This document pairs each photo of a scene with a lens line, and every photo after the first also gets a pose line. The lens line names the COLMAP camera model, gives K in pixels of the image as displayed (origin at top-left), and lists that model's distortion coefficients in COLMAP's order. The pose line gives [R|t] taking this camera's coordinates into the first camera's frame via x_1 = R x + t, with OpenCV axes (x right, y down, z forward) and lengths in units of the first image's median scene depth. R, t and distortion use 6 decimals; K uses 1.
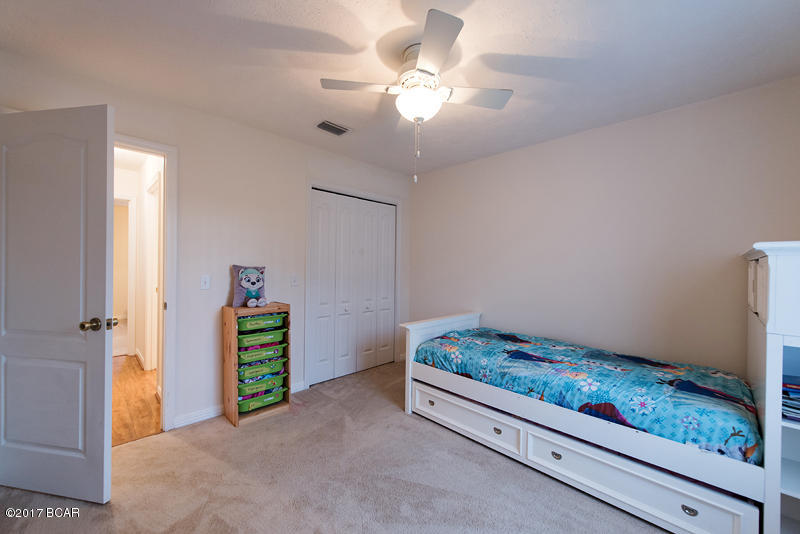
lens RADIAL K [[311.4, 0, 400.0], [0, 311.4, 267.0], [0, 0, 1]] dist [0.000611, 0.000059]
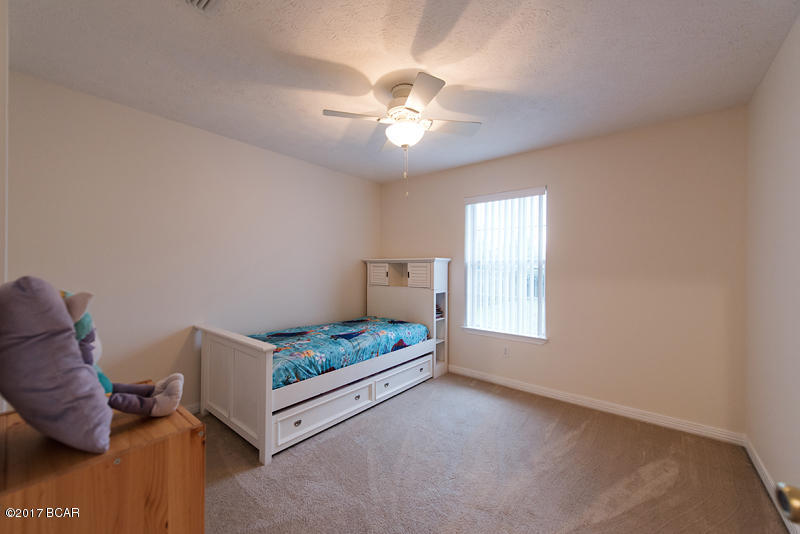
lens RADIAL K [[311.4, 0, 400.0], [0, 311.4, 267.0], [0, 0, 1]] dist [0.000611, 0.000059]
pose [[-0.100314, -0.012480, 0.994878, -0.954261], [0.001654, 0.999918, 0.012710, -0.018007], [-0.994954, 0.002921, -0.100285, 0.957730]]
